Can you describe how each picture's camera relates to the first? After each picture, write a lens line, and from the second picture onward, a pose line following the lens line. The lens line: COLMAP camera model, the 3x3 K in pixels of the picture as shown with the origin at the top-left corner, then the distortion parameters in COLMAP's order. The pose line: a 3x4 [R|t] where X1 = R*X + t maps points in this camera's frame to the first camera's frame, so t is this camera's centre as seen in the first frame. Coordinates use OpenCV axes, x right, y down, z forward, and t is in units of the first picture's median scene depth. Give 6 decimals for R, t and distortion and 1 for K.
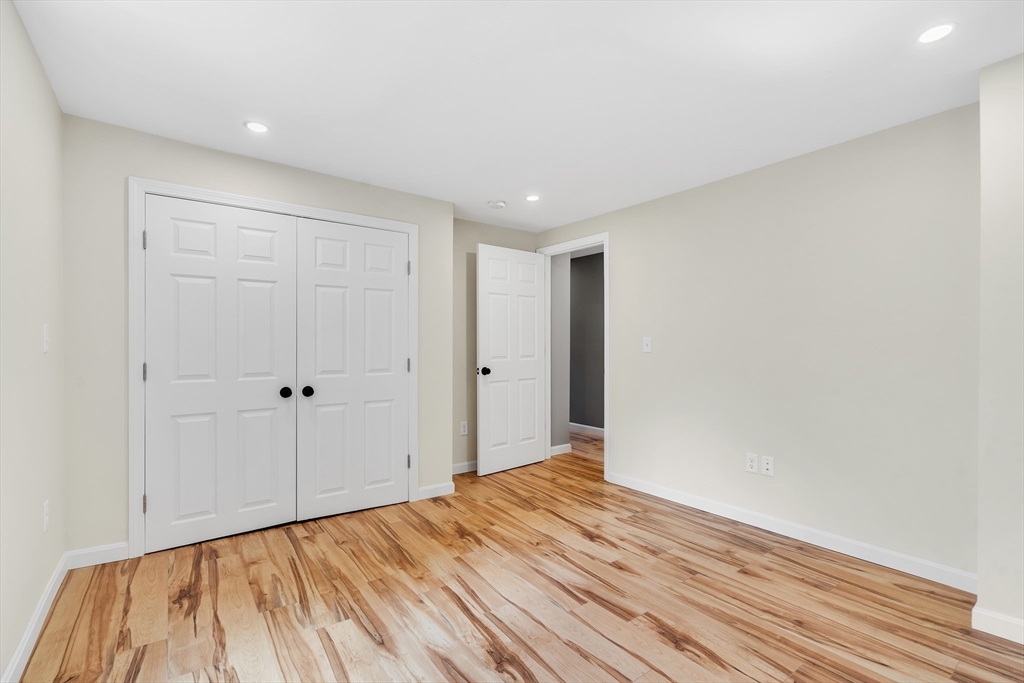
lens RADIAL K [[476.7, 0, 510.3], [0, 476.7, 347.1], [0, 0, 1]] dist [-0.000224, 0.000286]
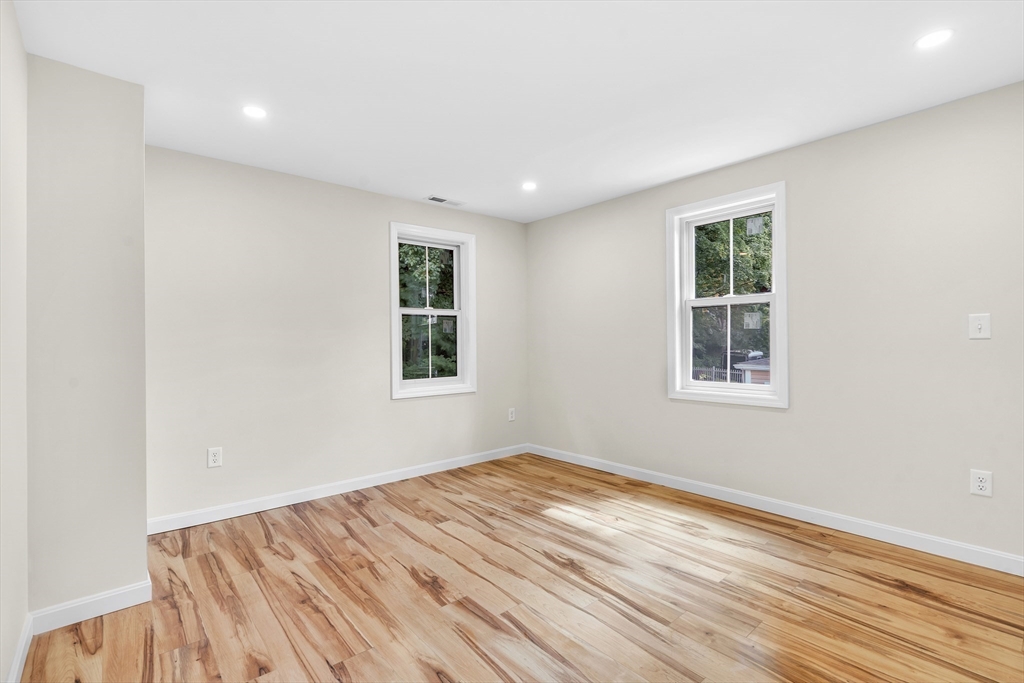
lens RADIAL K [[476.7, 0, 510.3], [0, 476.7, 347.1], [0, 0, 1]] dist [-0.000224, 0.000286]
pose [[-0.997548, 0.010646, -0.069167, 0.210052], [0.009389, 0.999785, 0.018474, 0.000058], [0.069349, 0.017780, -0.997434, 2.000469]]
